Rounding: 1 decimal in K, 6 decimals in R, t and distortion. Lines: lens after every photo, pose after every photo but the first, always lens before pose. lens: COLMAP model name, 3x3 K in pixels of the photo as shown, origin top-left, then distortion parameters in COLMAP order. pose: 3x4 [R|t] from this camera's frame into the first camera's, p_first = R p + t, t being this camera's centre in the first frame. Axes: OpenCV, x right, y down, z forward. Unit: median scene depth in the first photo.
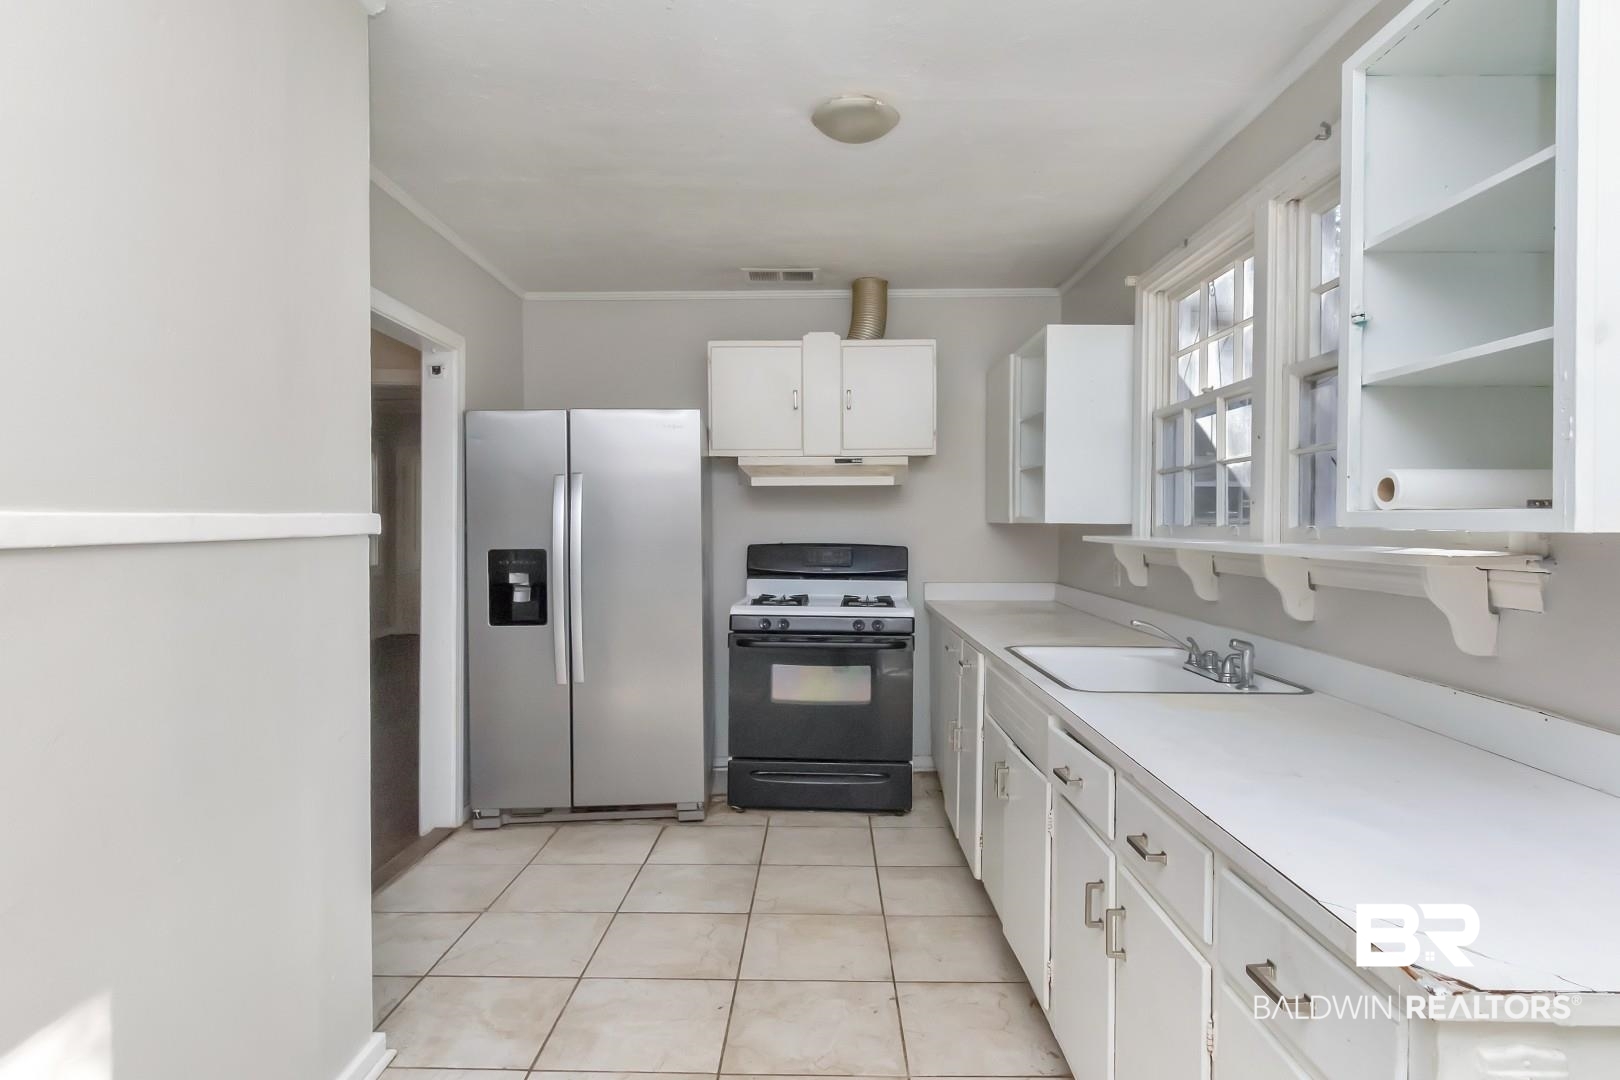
lens RADIAL K [[855.1, 0, 810.0], [0, 855.1, 540.0], [0, 0, 1]] dist [0.000353, -0.000728]
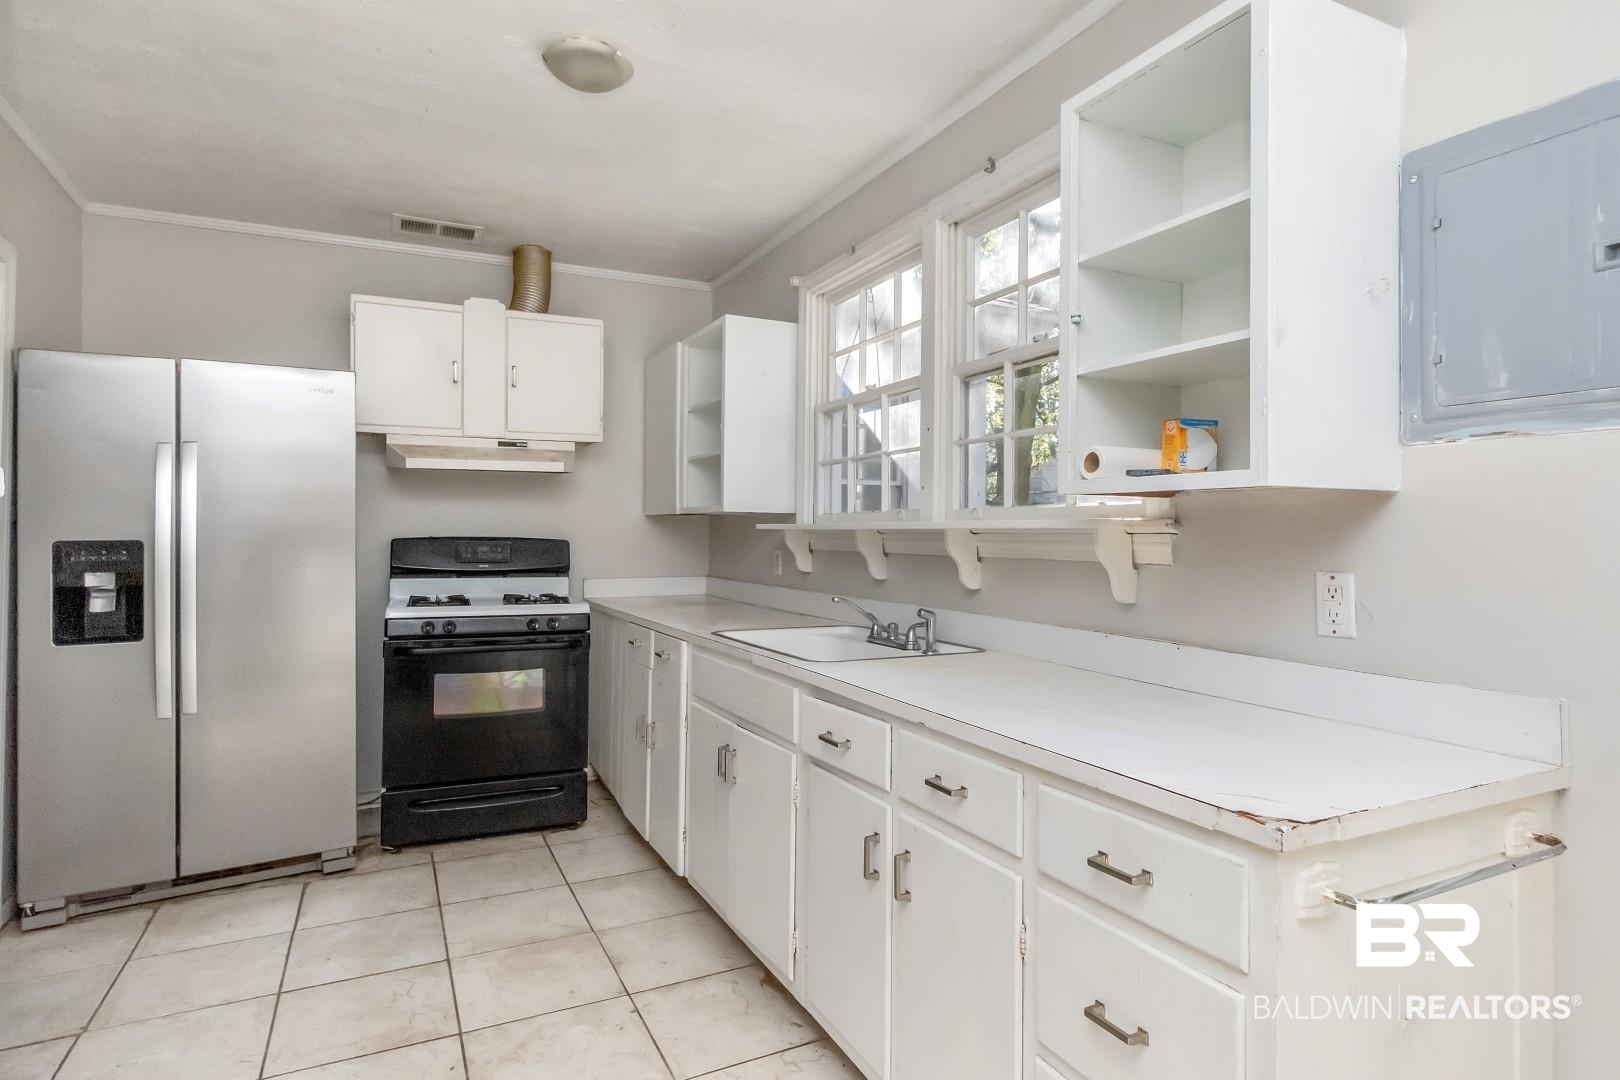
lens RADIAL K [[883.1, 0, 808.5], [0, 883.1, 529.7], [0, 0, 1]] dist [-0.002010, -0.000855]
pose [[0.894645, -0.011333, 0.446634, -0.114523], [0.019694, 0.999707, -0.014083, 0.021169], [-0.446343, 0.021395, 0.894606, 0.031920]]
